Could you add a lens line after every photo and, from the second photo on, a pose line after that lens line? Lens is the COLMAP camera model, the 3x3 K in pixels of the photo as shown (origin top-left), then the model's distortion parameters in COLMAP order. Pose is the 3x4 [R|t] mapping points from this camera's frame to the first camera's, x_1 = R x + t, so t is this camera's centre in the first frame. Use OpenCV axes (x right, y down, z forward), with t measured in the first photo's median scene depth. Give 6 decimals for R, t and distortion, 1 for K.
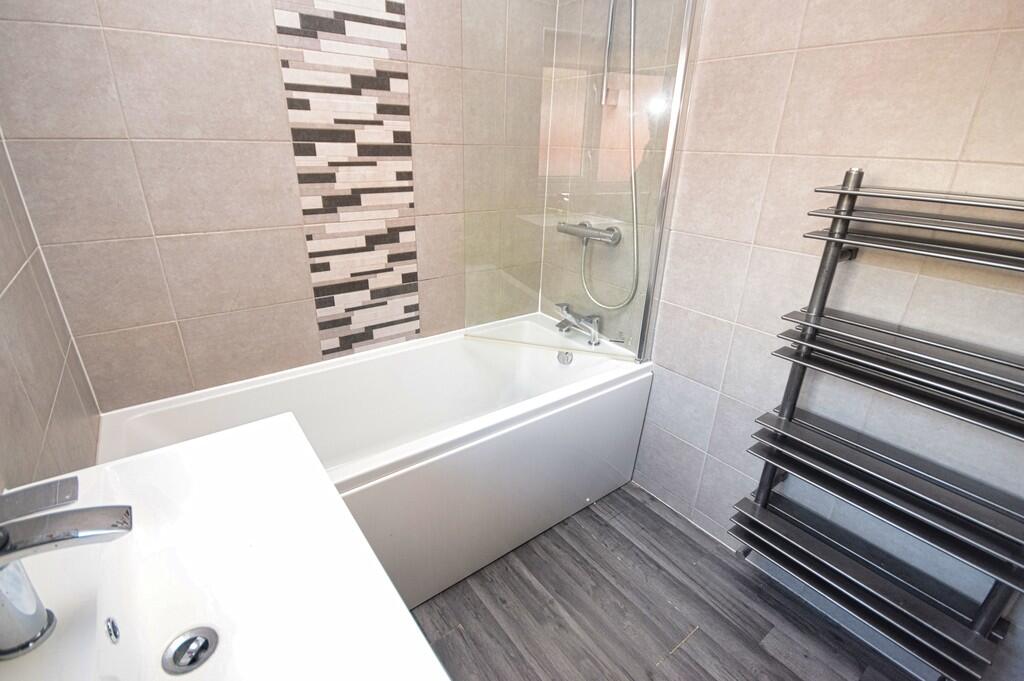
lens RADIAL K [[453.9, 0, 515.7], [0, 453.9, 335.3], [0, 0, 1]] dist [-0.000393, -0.006190]
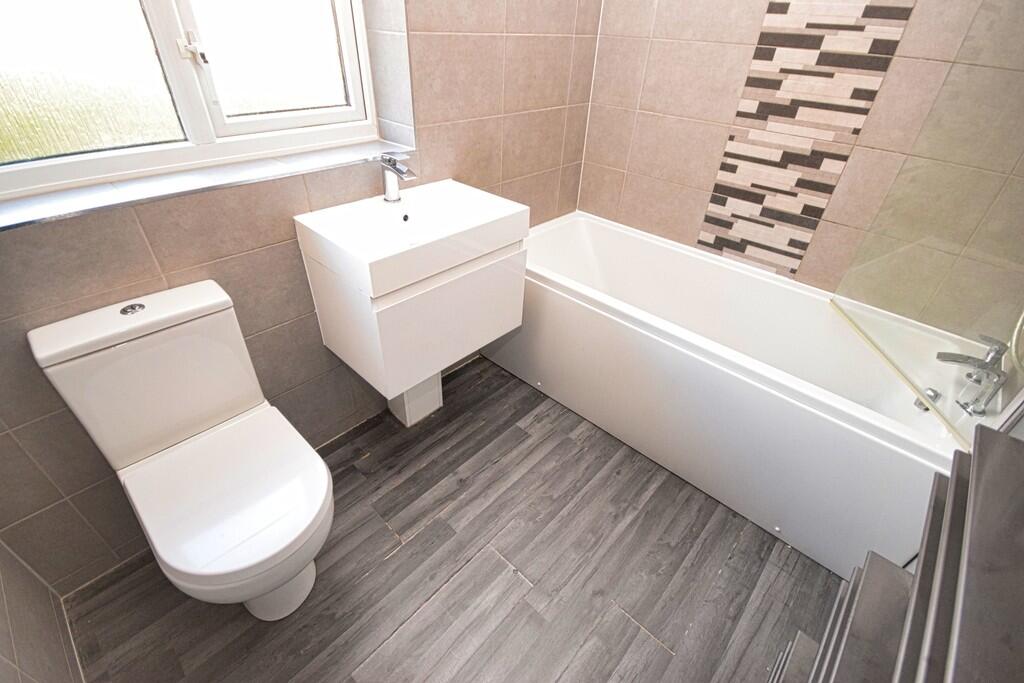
lens RADIAL K [[453.9, 0, 520.7], [0, 453.9, 340.4], [0, 0, 1]] dist [-0.000393, -0.006190]
pose [[0.204342, 0.556119, -0.805591, 0.592649], [-0.411189, 0.795595, 0.444919, -0.094775], [0.888351, 0.240335, 0.391243, 0.199323]]
